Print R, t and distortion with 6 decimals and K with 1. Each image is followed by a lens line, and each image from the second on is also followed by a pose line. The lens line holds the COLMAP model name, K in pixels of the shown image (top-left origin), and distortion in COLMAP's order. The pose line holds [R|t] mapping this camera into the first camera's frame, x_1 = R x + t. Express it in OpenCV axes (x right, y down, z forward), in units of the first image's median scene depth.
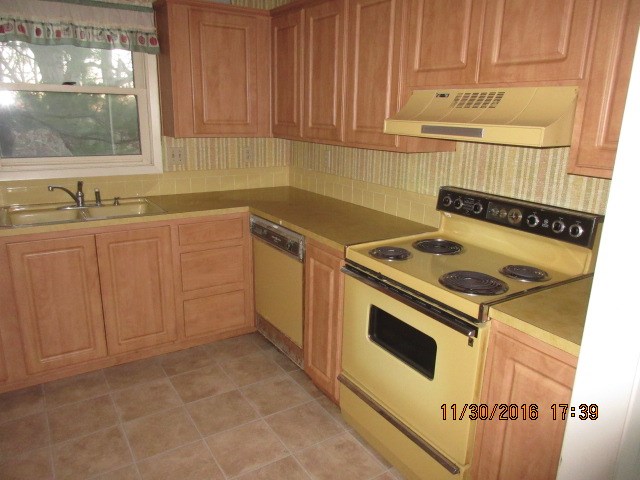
lens RADIAL K [[481.2, 0, 318.8], [0, 481.2, 238.2], [0, 0, 1]] dist [-0.005152, 0.000775]
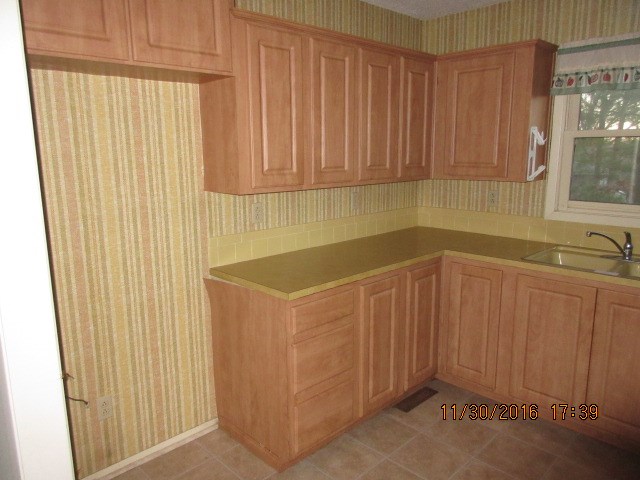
lens RADIAL K [[481.2, 0, 319.1], [0, 481.2, 242.0], [0, 0, 1]] dist [-0.005152, 0.000775]
pose [[0.214740, 0.163753, -0.962846, 0.277544], [-0.242906, 0.963822, 0.109744, -0.062353], [0.945983, 0.210314, 0.246748, 0.238728]]
